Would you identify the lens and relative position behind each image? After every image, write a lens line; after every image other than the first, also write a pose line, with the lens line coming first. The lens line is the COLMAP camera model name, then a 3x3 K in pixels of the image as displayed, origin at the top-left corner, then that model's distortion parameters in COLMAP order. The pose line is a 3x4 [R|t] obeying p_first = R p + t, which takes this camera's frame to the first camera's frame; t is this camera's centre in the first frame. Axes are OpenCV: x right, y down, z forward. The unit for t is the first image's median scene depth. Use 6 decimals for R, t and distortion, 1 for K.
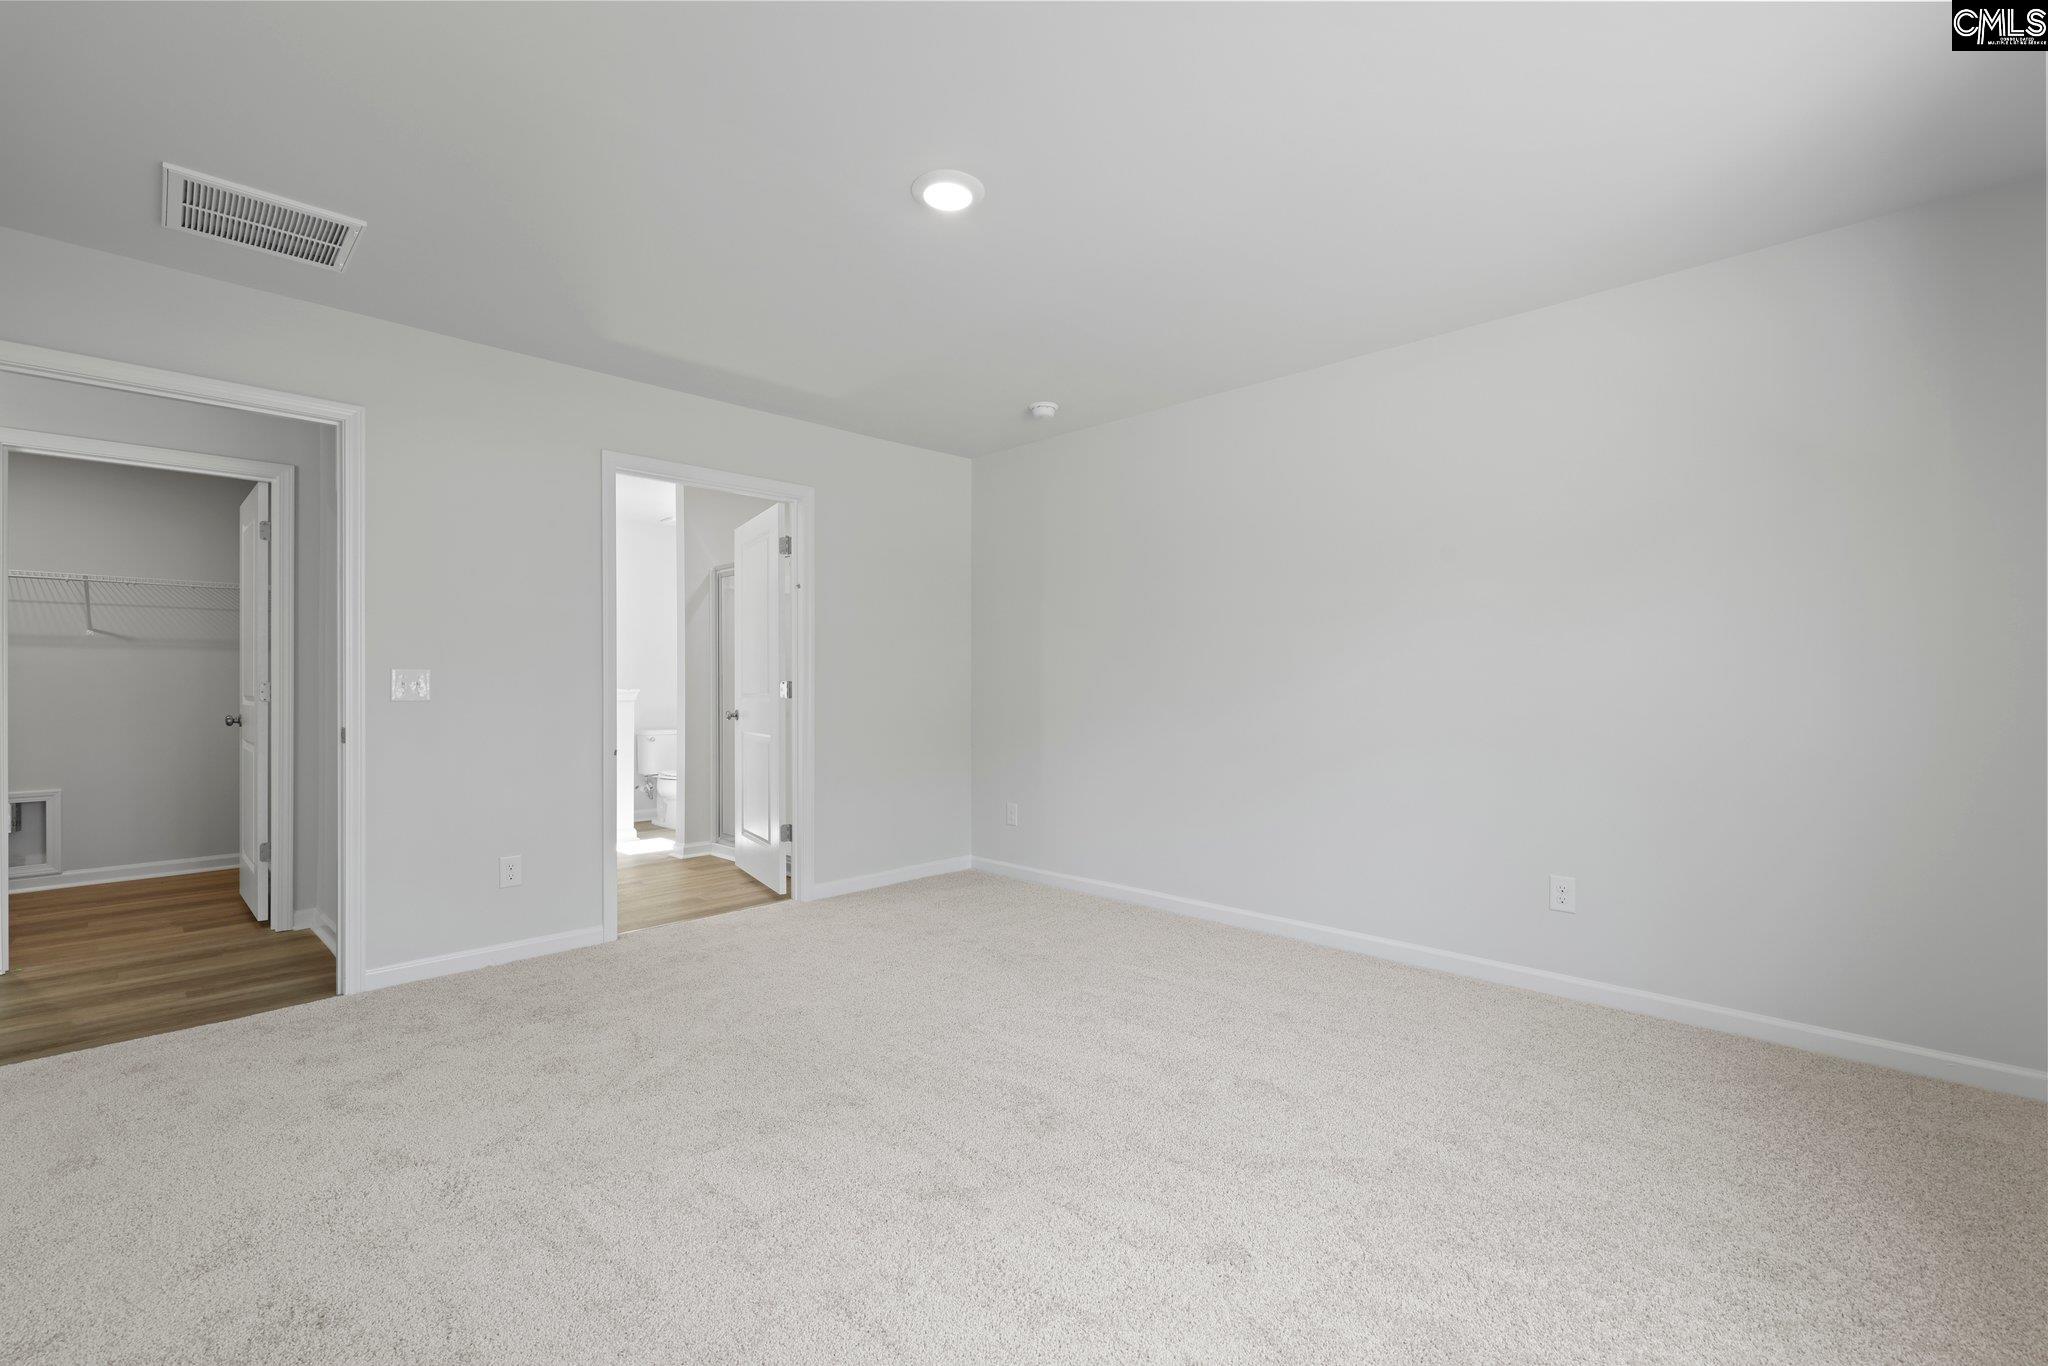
lens RADIAL K [[881.6, 0, 1024.5], [0, 881.6, 687.9], [0, 0, 1]] dist [0.001319, 0.000121]
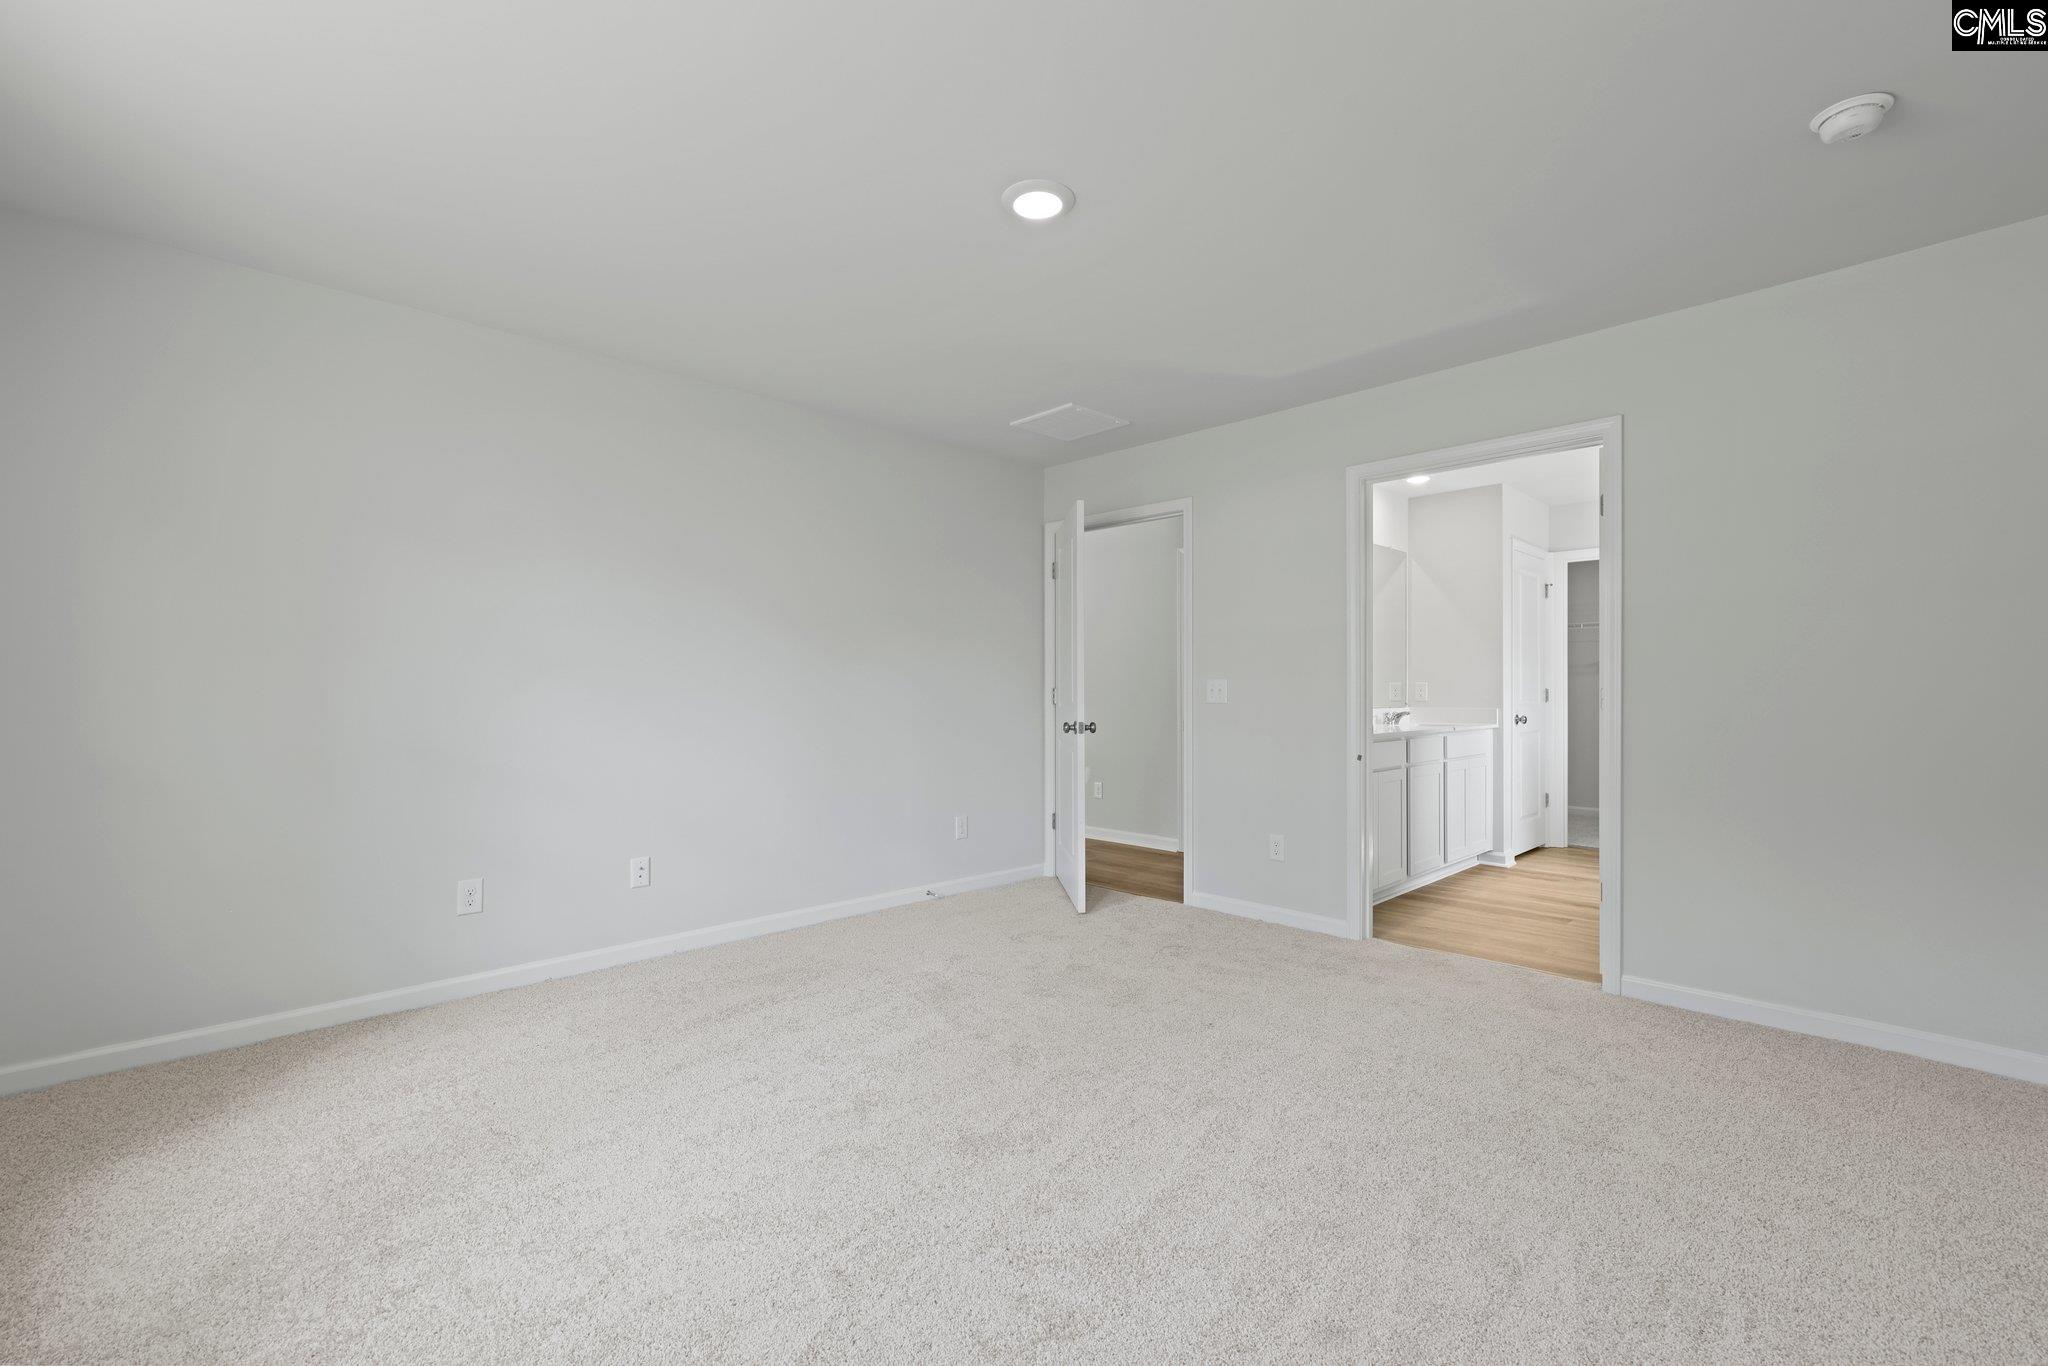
lens RADIAL K [[881.6, 0, 1024.7], [0, 881.6, 683.3], [0, 0, 1]] dist [0.001319, 0.000121]
pose [[-0.023734, -0.011617, -0.999651, 0.677487], [-0.004600, 0.999923, -0.011511, 0.000902], [0.999708, 0.004325, -0.023786, 0.749441]]
